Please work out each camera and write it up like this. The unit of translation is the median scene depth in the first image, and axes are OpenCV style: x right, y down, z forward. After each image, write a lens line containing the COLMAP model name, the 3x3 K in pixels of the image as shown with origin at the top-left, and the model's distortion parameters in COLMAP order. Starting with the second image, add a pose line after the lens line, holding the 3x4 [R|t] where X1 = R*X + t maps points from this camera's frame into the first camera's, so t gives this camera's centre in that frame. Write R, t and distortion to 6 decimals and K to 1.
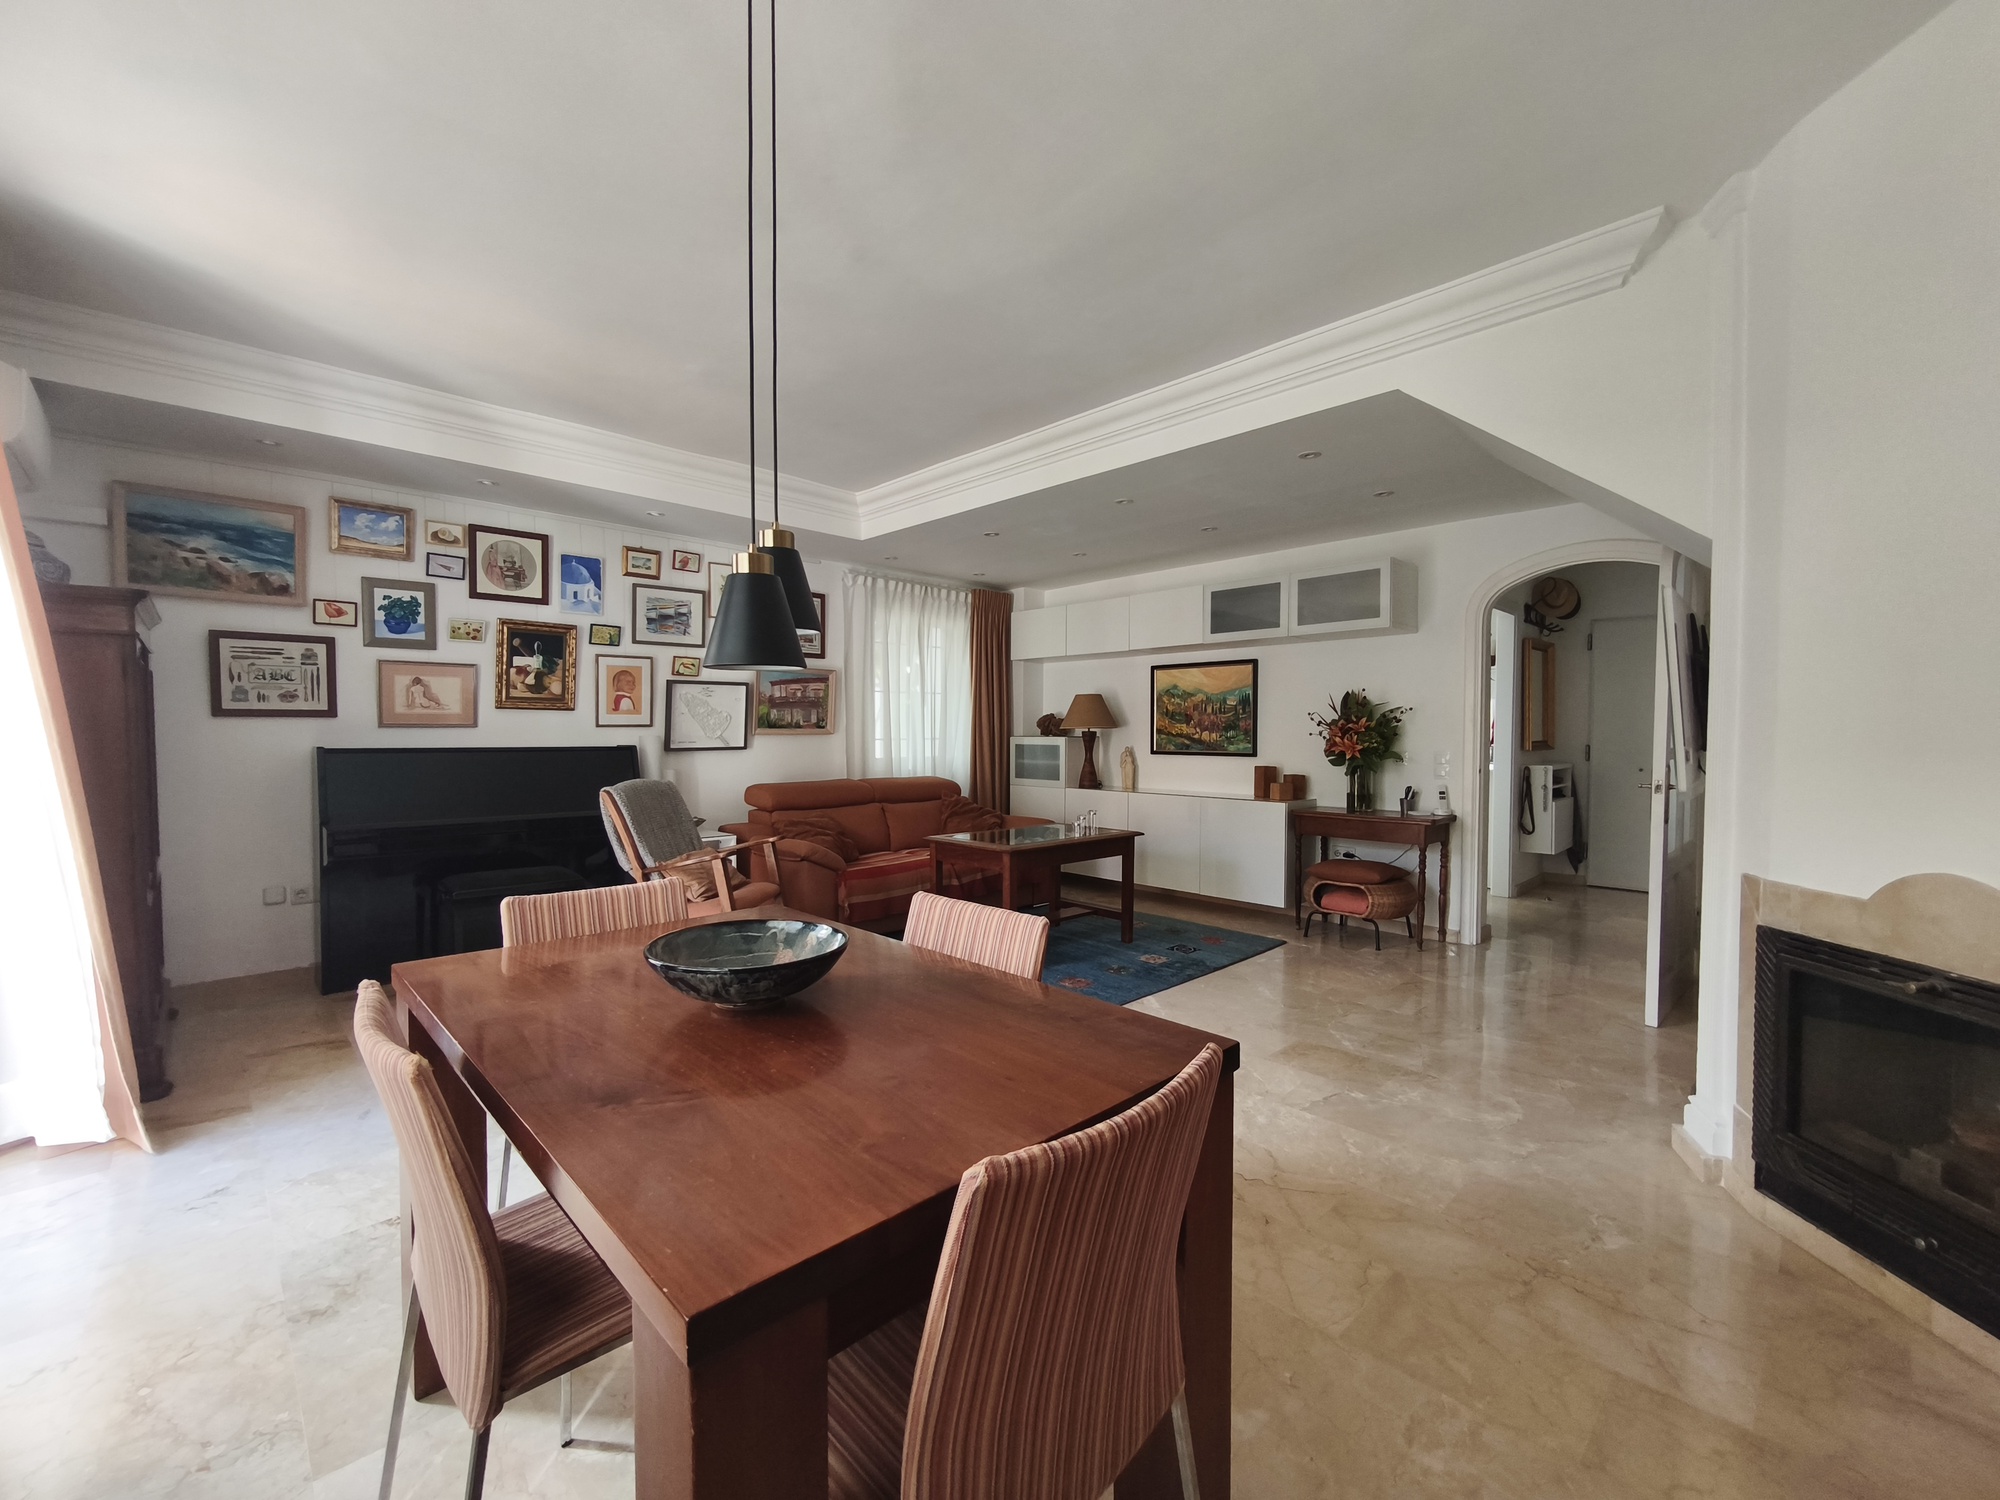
lens RADIAL K [[835.3, 0, 995.2], [0, 835.3, 757.4], [0, 0, 1]] dist [-0.001749, -0.000609]
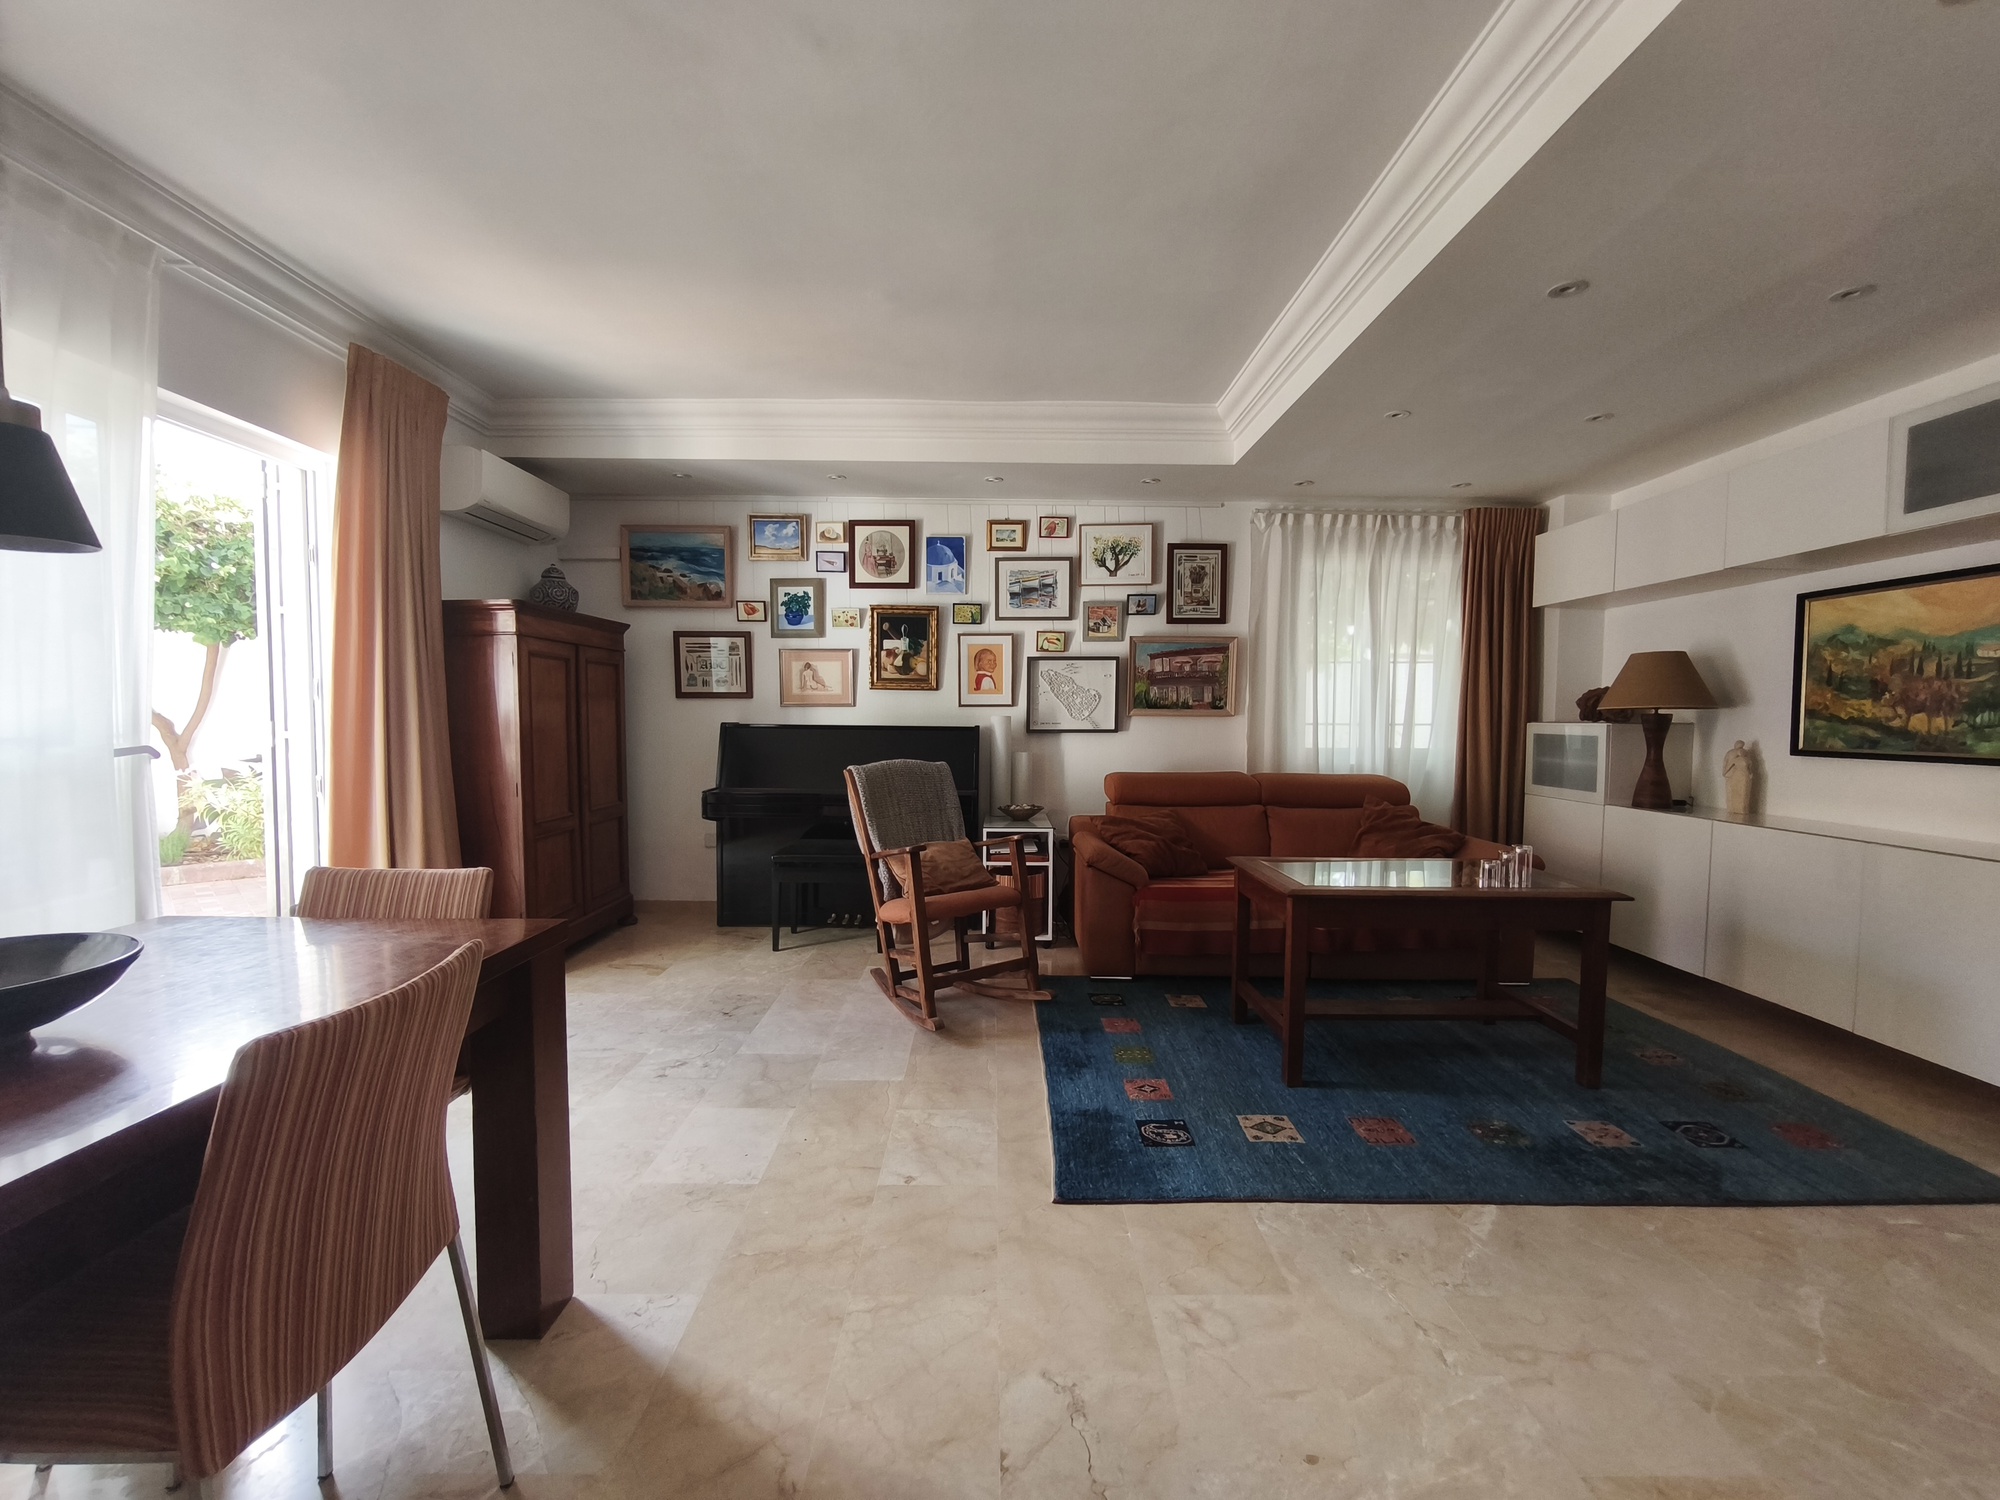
lens RADIAL K [[831.2, 0, 994.2], [0, 831.2, 757.7], [0, 0, 1]] dist [0.000783, -0.002629]
pose [[0.719384, 0.037633, -0.693593, 0.229935], [-0.027866, 0.999291, 0.025317, -0.001871], [0.694054, 0.001115, 0.719922, 0.295698]]
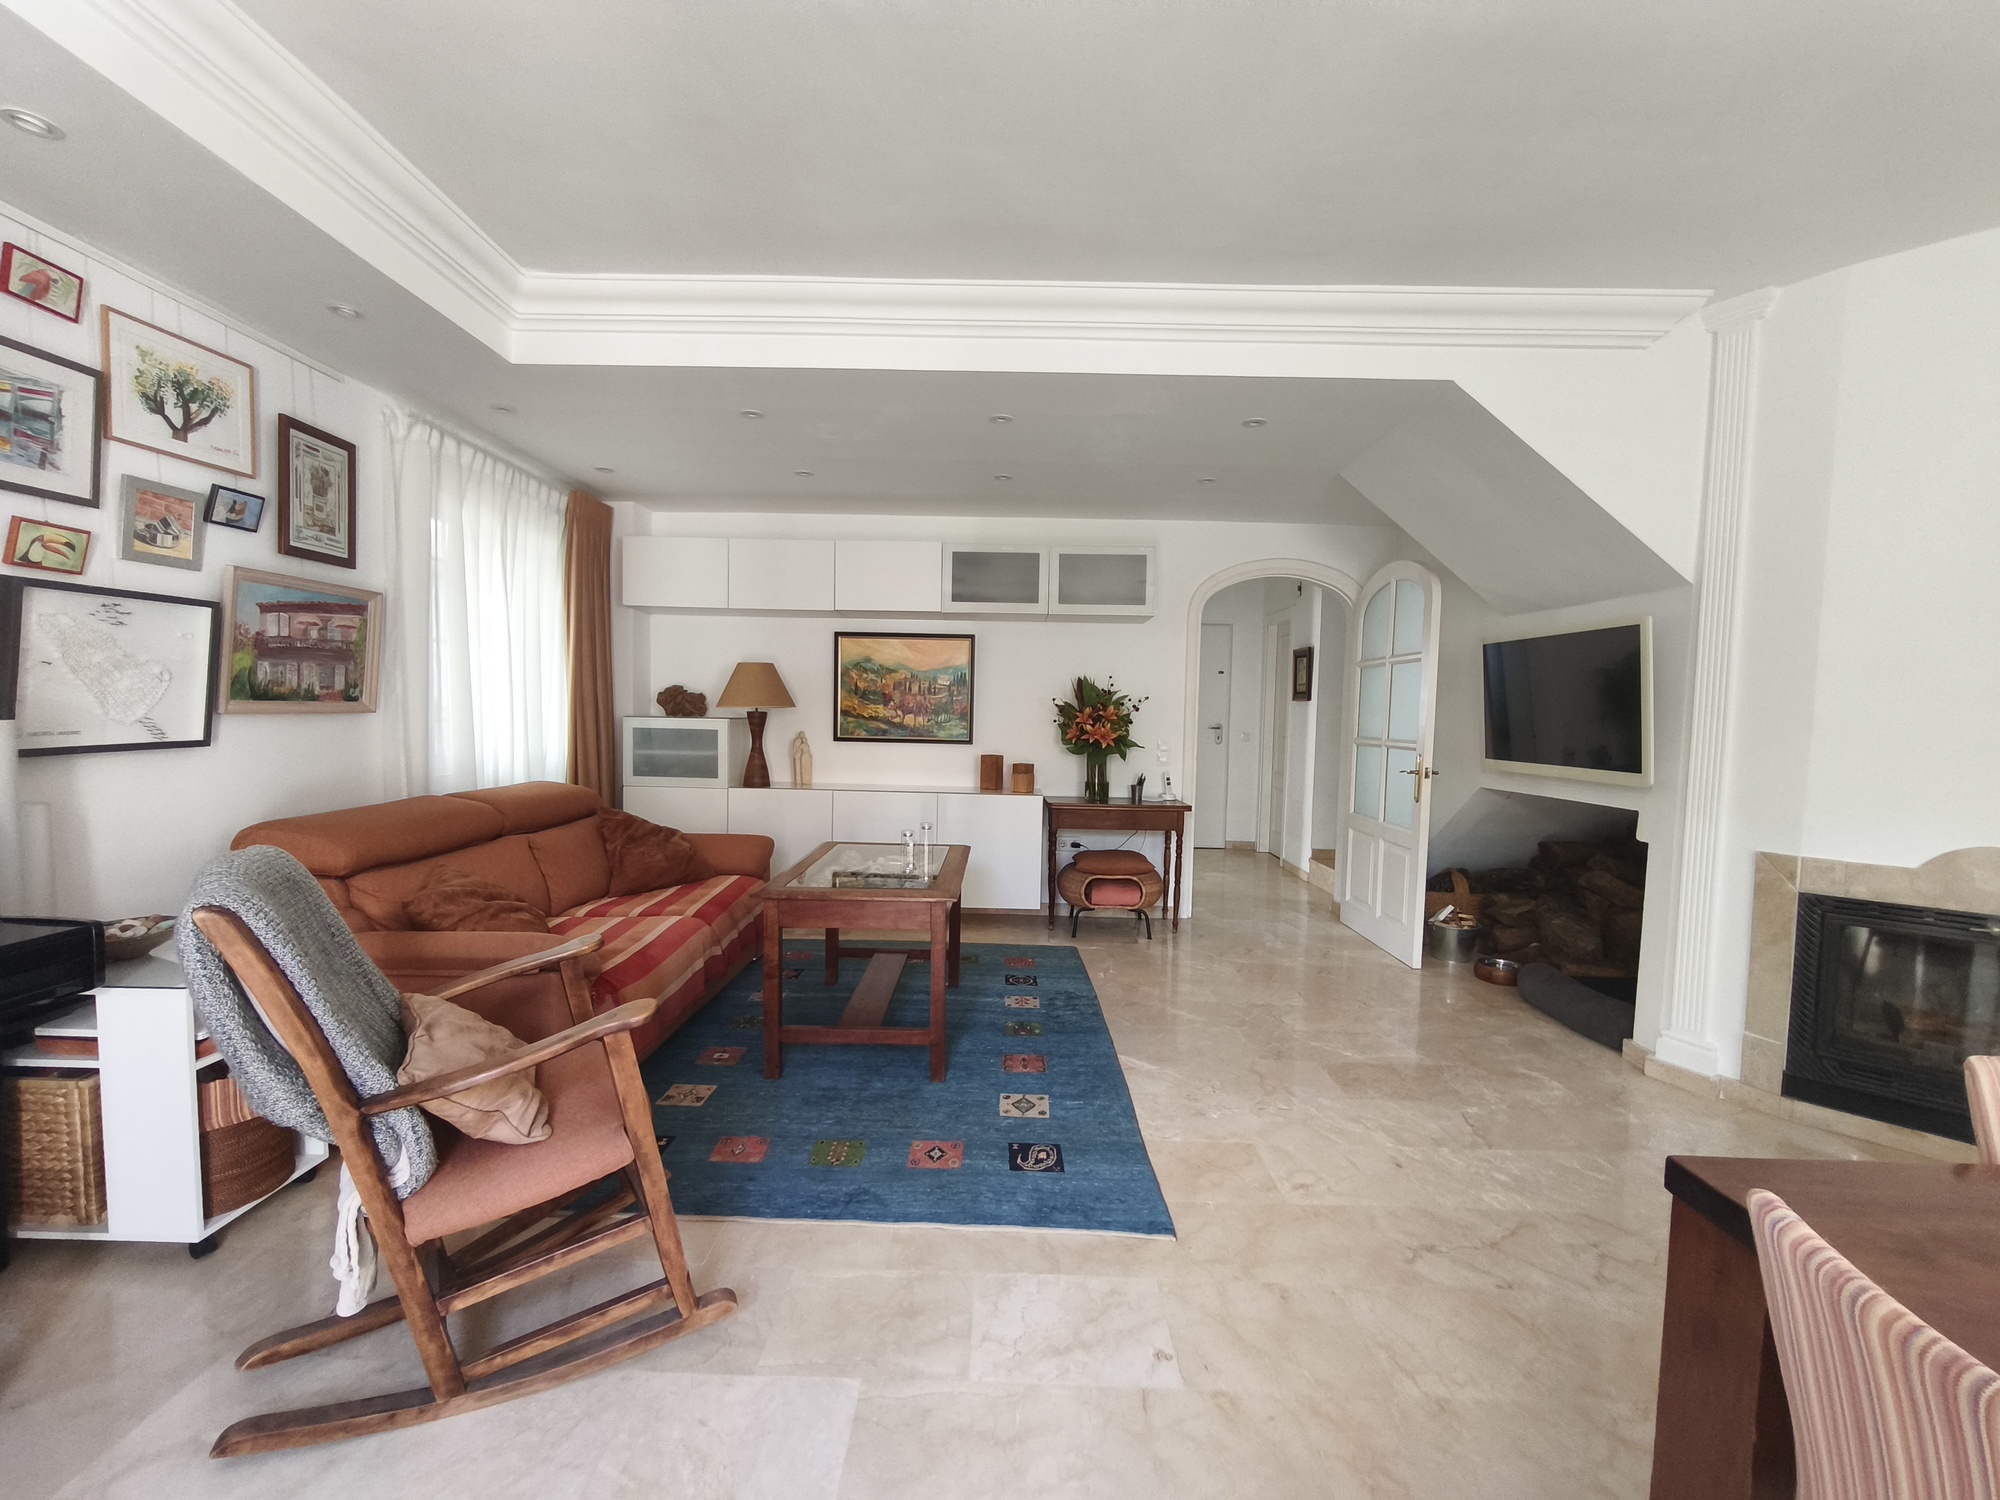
lens RADIAL K [[835.3, 0, 995.2], [0, 835.3, 757.4], [0, 0, 1]] dist [-0.001749, -0.000609]
pose [[0.705551, -0.026168, 0.708176, -0.337201], [0.001192, 0.999360, 0.035739, -0.020511], [-0.708659, -0.024372, 0.705131, 0.388980]]
